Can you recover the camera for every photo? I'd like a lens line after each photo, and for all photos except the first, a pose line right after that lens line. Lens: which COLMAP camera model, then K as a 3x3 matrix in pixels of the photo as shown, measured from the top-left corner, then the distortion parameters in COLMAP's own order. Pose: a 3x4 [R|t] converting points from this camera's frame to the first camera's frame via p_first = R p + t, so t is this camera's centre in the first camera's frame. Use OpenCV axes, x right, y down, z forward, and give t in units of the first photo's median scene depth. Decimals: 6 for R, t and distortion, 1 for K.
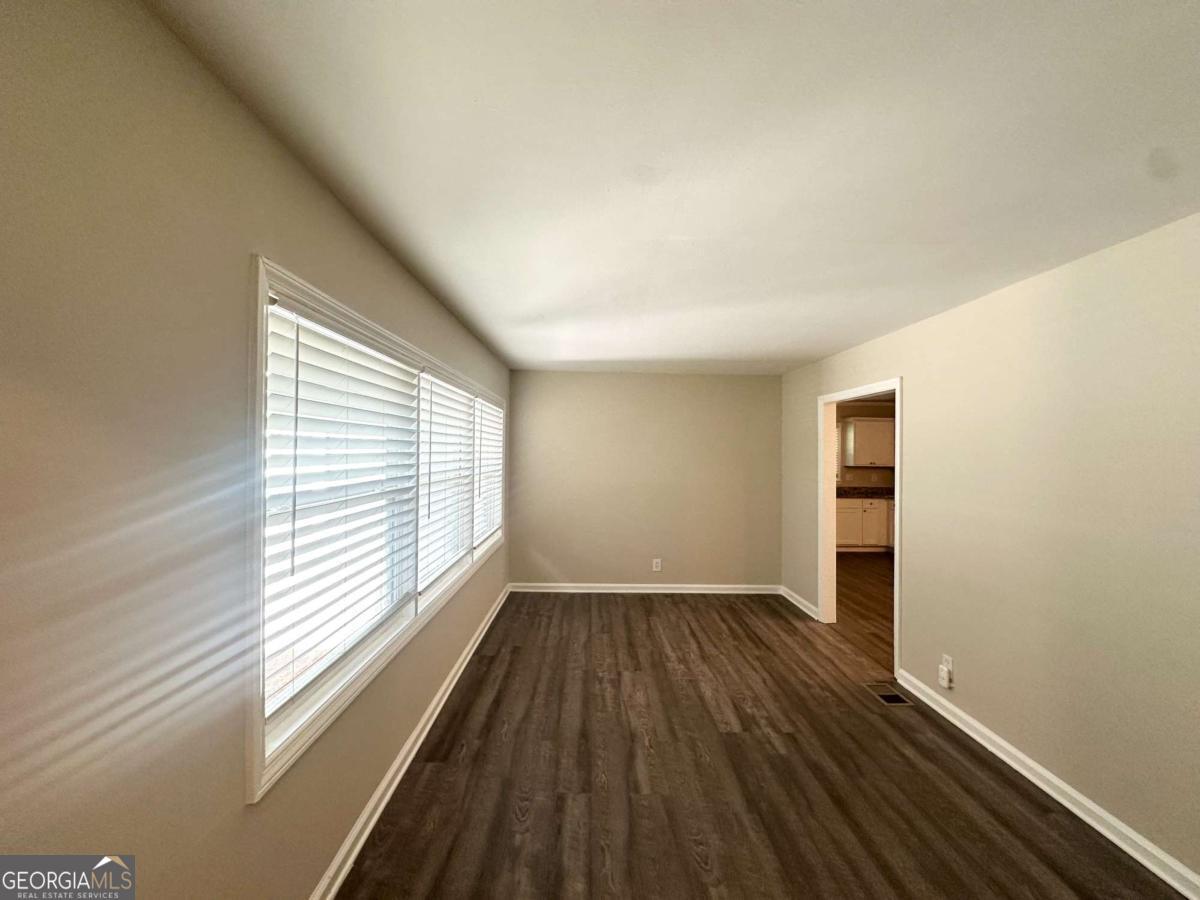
lens RADIAL K [[478.4, 0, 599.7], [0, 478.4, 448.2], [0, 0, 1]] dist [0.001227, 0.000171]
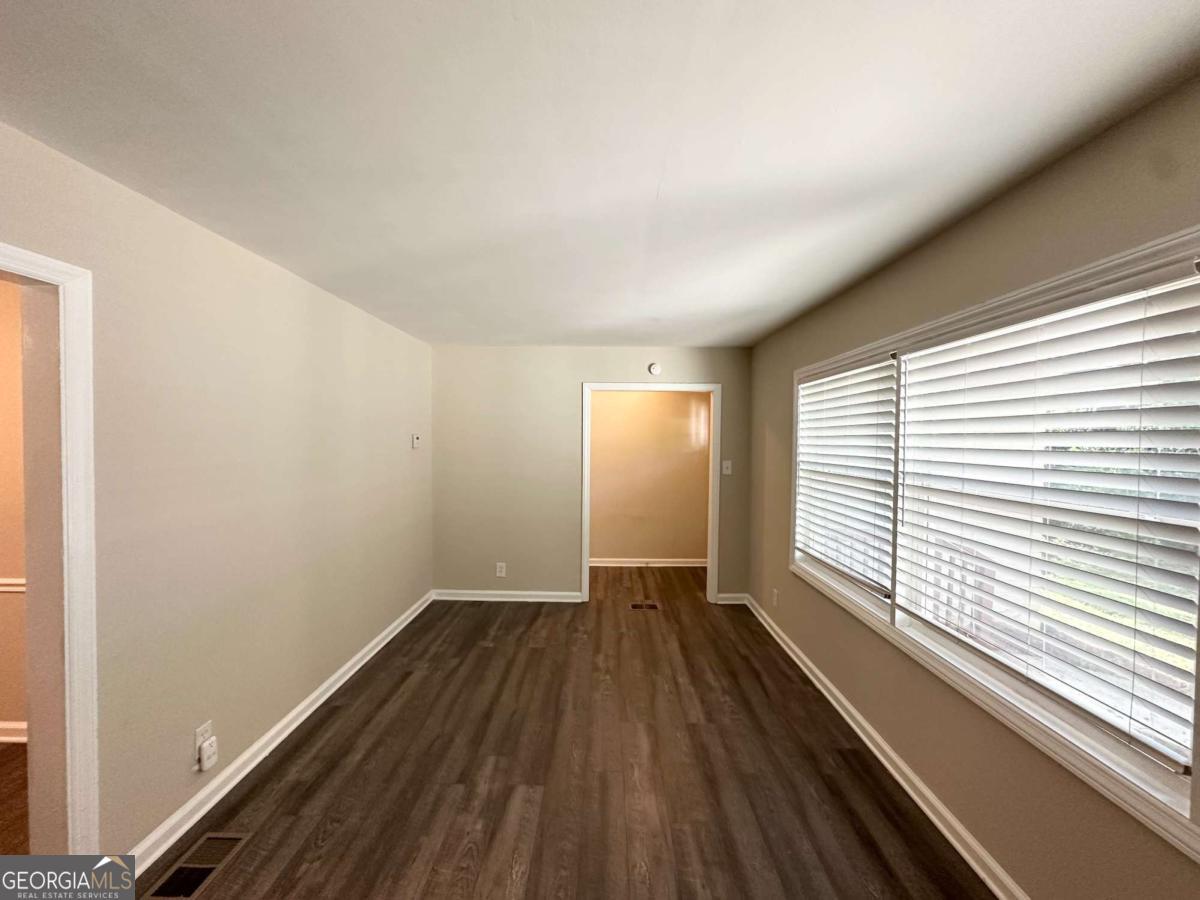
lens RADIAL K [[478.4, 0, 600.8], [0, 478.4, 445.8], [0, 0, 1]] dist [0.001227, 0.000171]
pose [[-0.999321, -0.020785, 0.030415, 0.152506], [-0.020451, 0.999728, 0.011229, 0.007883], [-0.030641, 0.010600, -0.999474, 1.909604]]
